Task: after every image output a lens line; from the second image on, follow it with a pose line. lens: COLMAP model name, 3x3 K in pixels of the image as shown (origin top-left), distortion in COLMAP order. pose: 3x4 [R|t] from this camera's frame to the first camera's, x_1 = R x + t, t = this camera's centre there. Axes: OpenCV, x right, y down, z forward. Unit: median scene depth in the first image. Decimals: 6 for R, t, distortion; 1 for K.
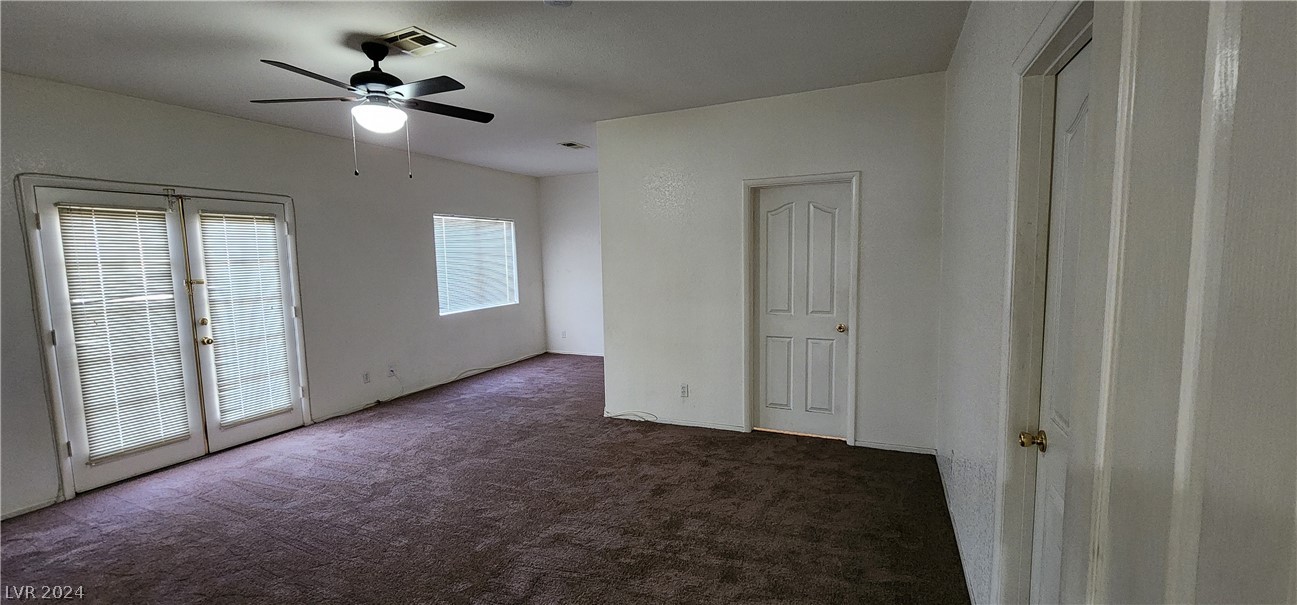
lens RADIAL K [[533.4, 0, 644.7], [0, 533.4, 307.6], [0, 0, 1]] dist [-0.000440, 0.000042]
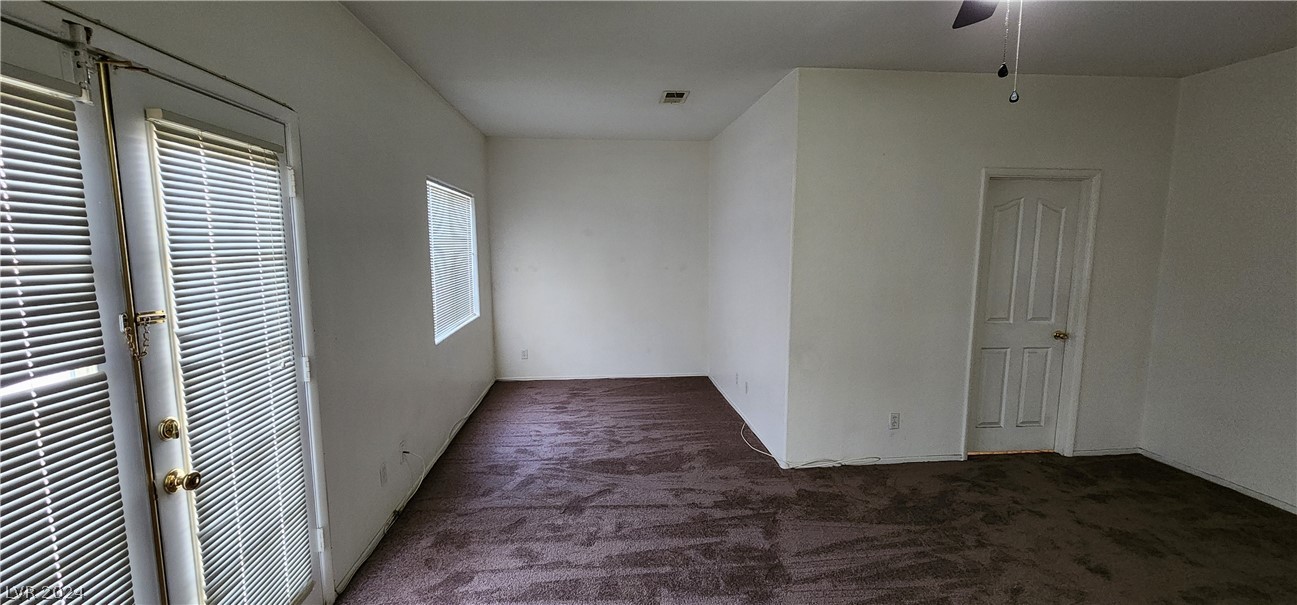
lens RADIAL K [[533.4, 0, 642.9], [0, 533.4, 309.1], [0, 0, 1]] dist [-0.000440, 0.000042]
pose [[0.868377, -0.039173, 0.494355, -0.710524], [0.029798, 0.999196, 0.026836, -0.052272], [-0.495008, -0.008573, 0.868846, 0.525985]]
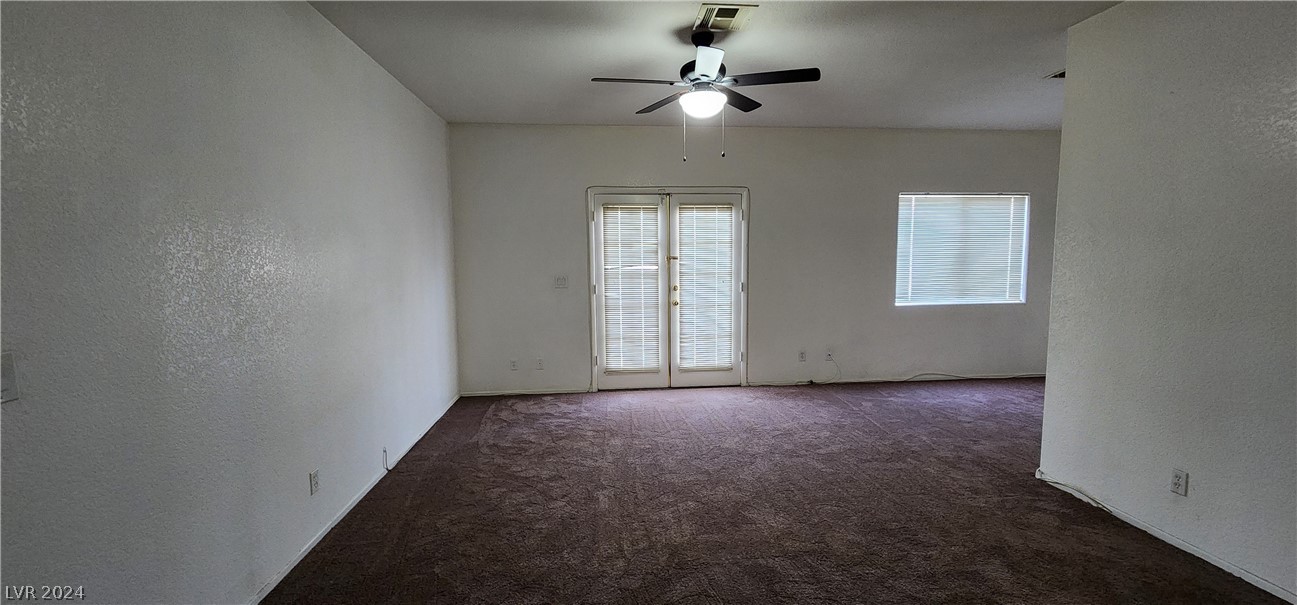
lens RADIAL K [[533.4, 0, 644.3], [0, 533.4, 307.3], [0, 0, 1]] dist [-0.000440, 0.000042]
pose [[0.494721, 0.105922, -0.862573, 0.276098], [-0.089037, 0.993499, 0.070933, -0.013175], [0.864479, 0.041709, 0.500936, 0.267362]]
